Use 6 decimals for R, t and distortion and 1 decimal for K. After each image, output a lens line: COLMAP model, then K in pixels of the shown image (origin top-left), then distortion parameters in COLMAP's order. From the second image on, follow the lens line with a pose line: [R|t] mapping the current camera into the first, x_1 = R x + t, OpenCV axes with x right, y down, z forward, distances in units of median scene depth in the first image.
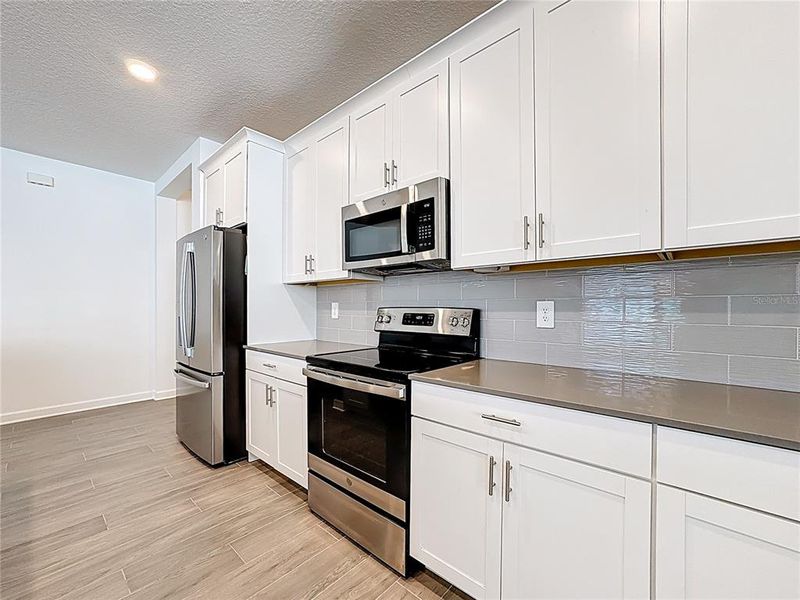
lens RADIAL K [[329.5, 0, 402.8], [0, 329.5, 305.6], [0, 0, 1]] dist [-0.025457, 0.006997]
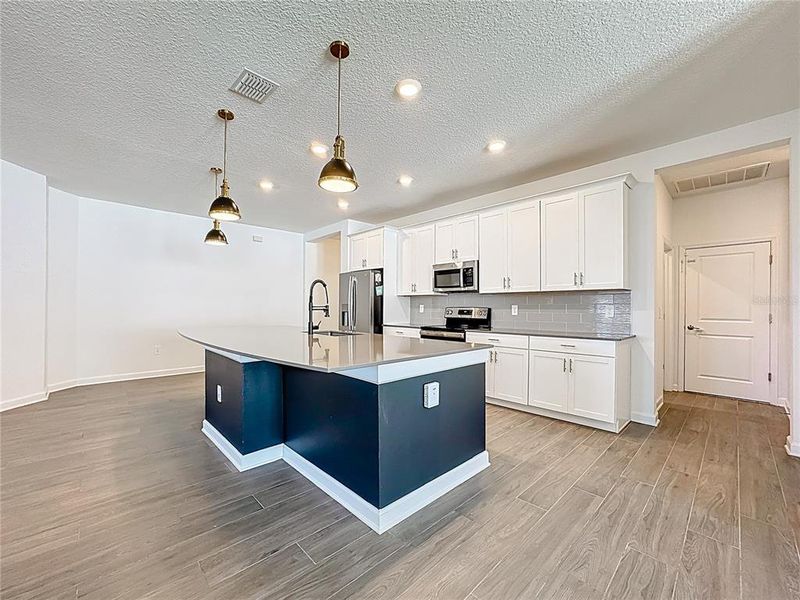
lens RADIAL K [[329.5, 0, 406.1], [0, 329.5, 306.0], [0, 0, 1]] dist [-0.025457, 0.006997]
pose [[0.997885, 0.004447, -0.064852, -0.240778], [-0.004332, 0.999989, 0.001903, -0.007556], [0.064860, -0.001618, 0.997893, -1.505095]]
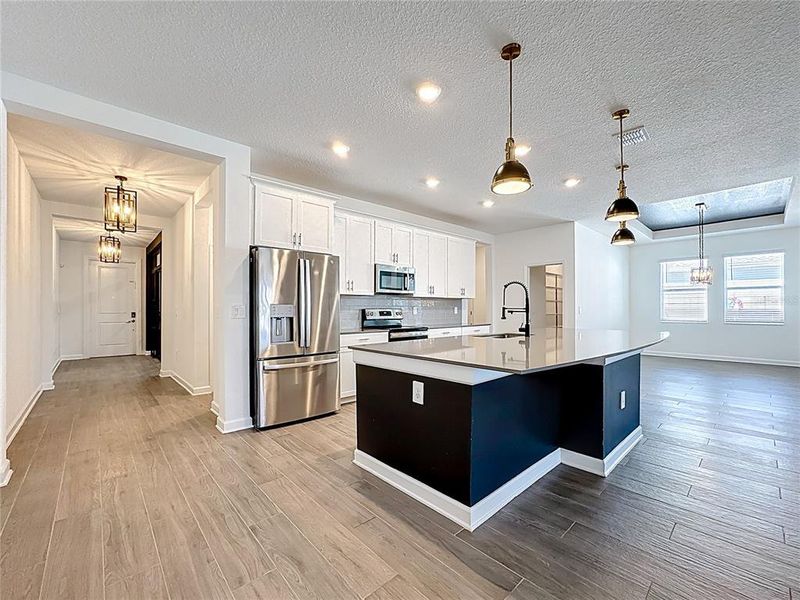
lens RADIAL K [[329.5, 0, 405.2], [0, 329.5, 304.0], [0, 0, 1]] dist [-0.025457, 0.006997]
pose [[0.096595, 0.014515, 0.995218, -2.596640], [-0.003546, 0.999892, -0.014239, 0.004247], [-0.995317, -0.002154, 0.096636, 0.646784]]
